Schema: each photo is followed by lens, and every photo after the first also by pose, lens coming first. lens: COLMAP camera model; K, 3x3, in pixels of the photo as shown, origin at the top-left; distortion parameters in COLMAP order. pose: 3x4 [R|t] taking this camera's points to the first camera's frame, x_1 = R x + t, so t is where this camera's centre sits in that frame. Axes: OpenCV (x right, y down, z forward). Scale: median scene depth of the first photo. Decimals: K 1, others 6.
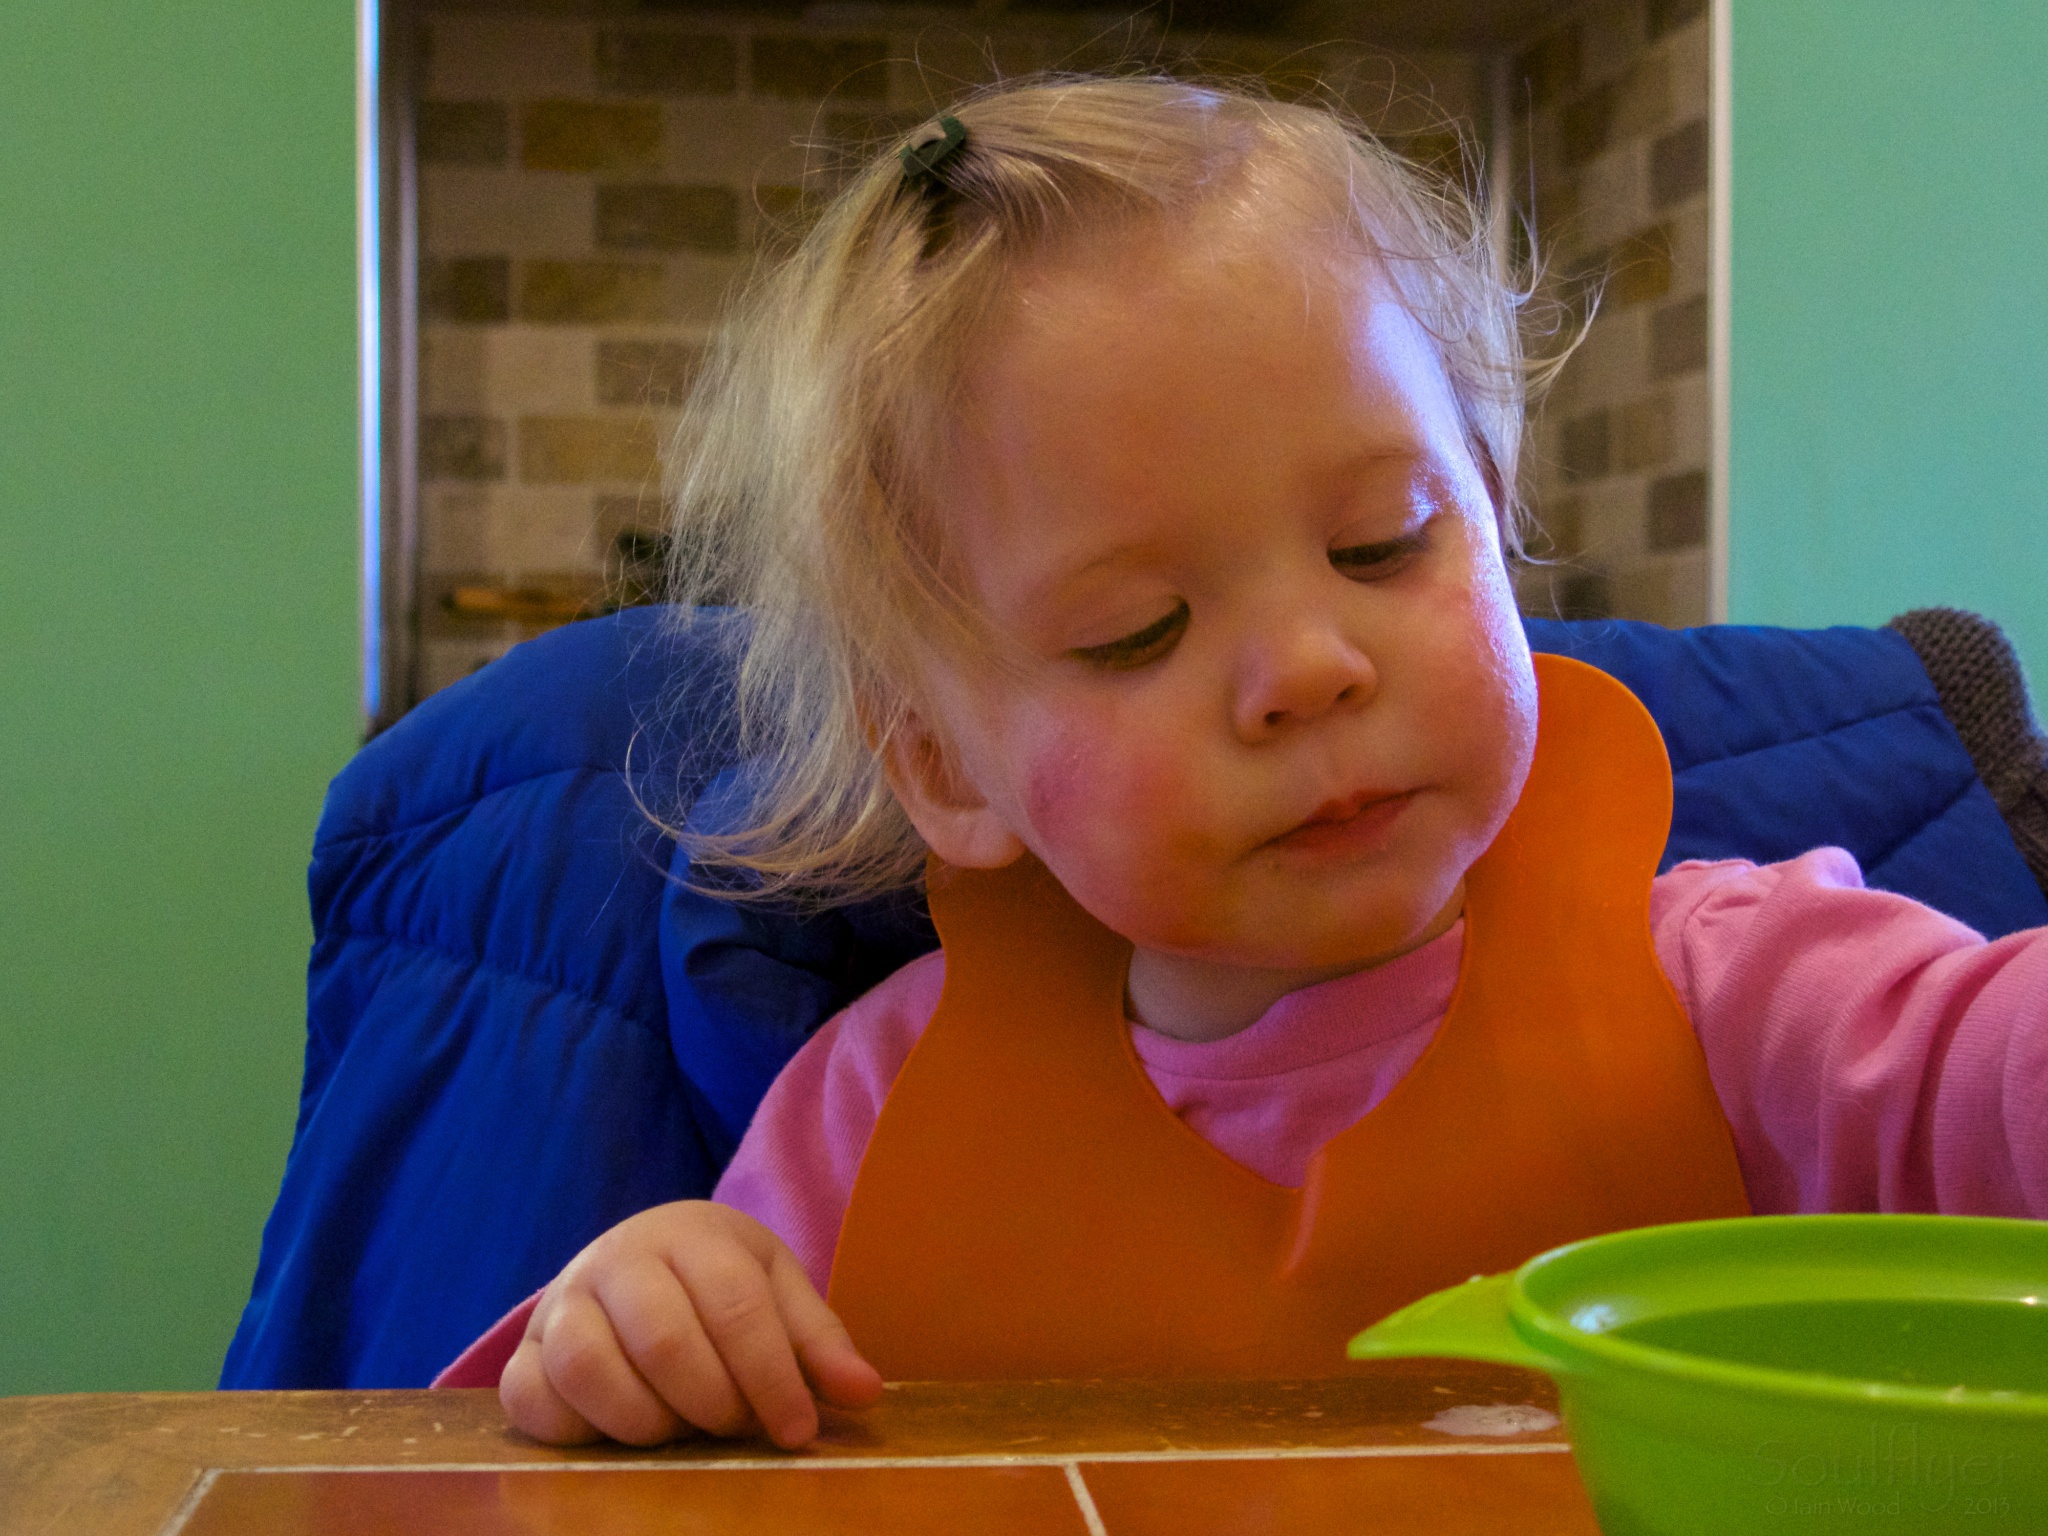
lens RADIAL K [[3258.9, 0, 1038.1], [0, 3258.9, 771.8], [0, 0, 1]] dist [-0.013746, -0.129098]
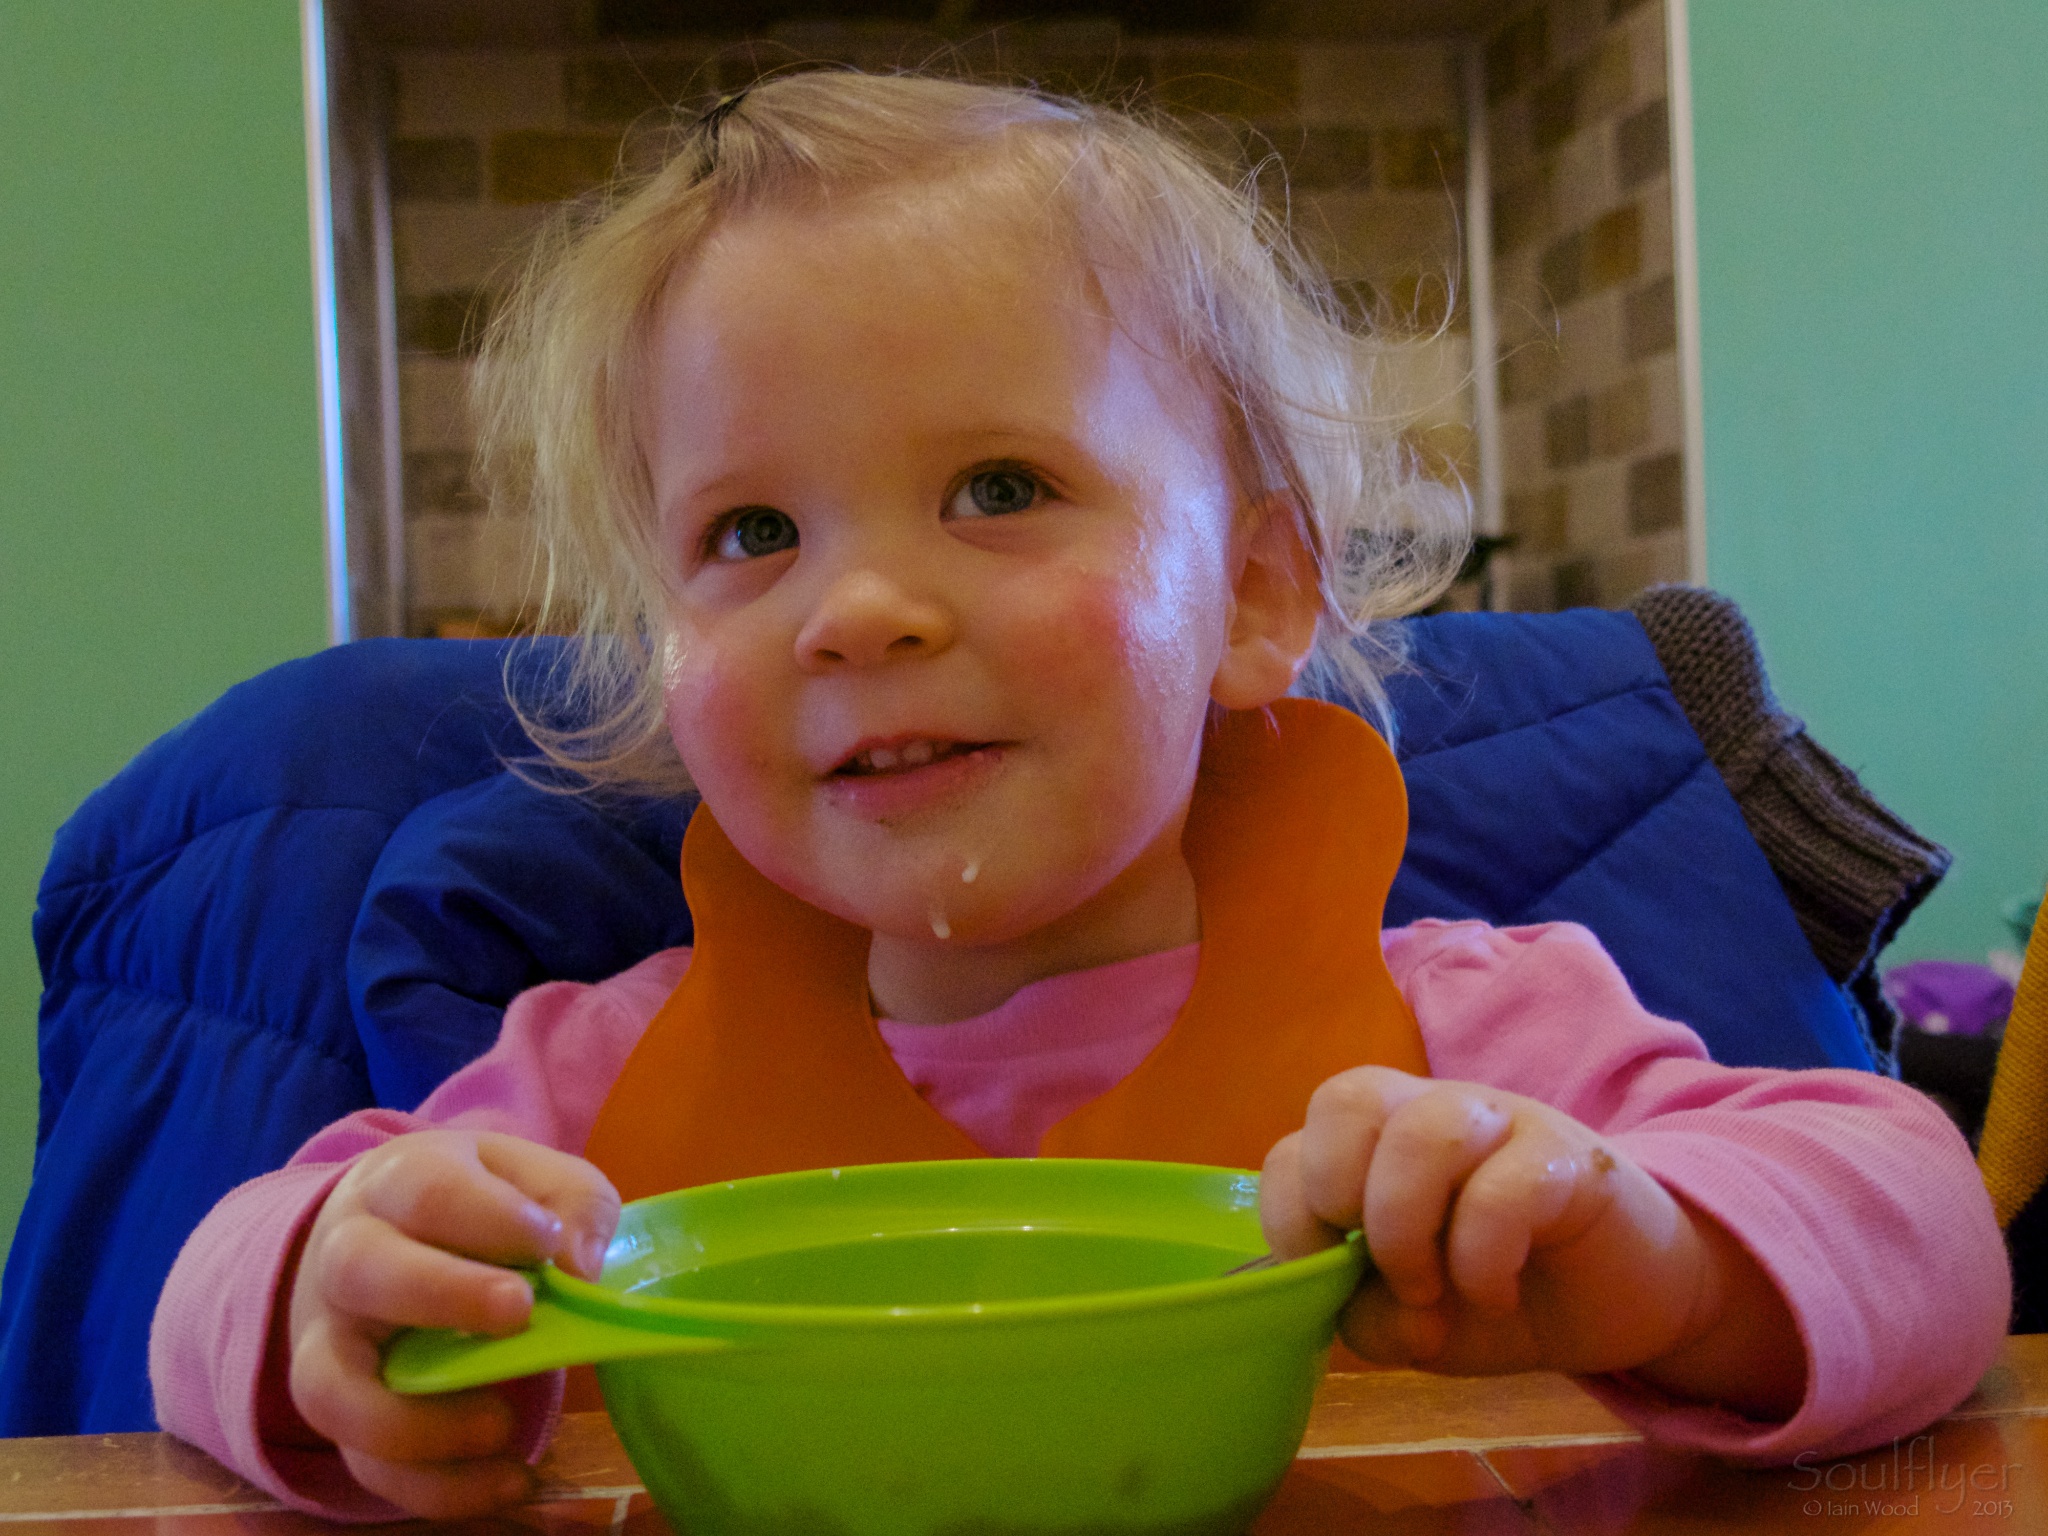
lens RADIAL K [[3258.9, 0, 1038.1], [0, 3258.9, 771.8], [0, 0, 1]] dist [-0.013746, -0.129098]
pose [[0.998694, -0.040495, -0.031158, 0.115408], [0.040410, 0.999178, -0.003340, 0.000948], [0.031267, 0.002076, 0.999509, 0.010264]]
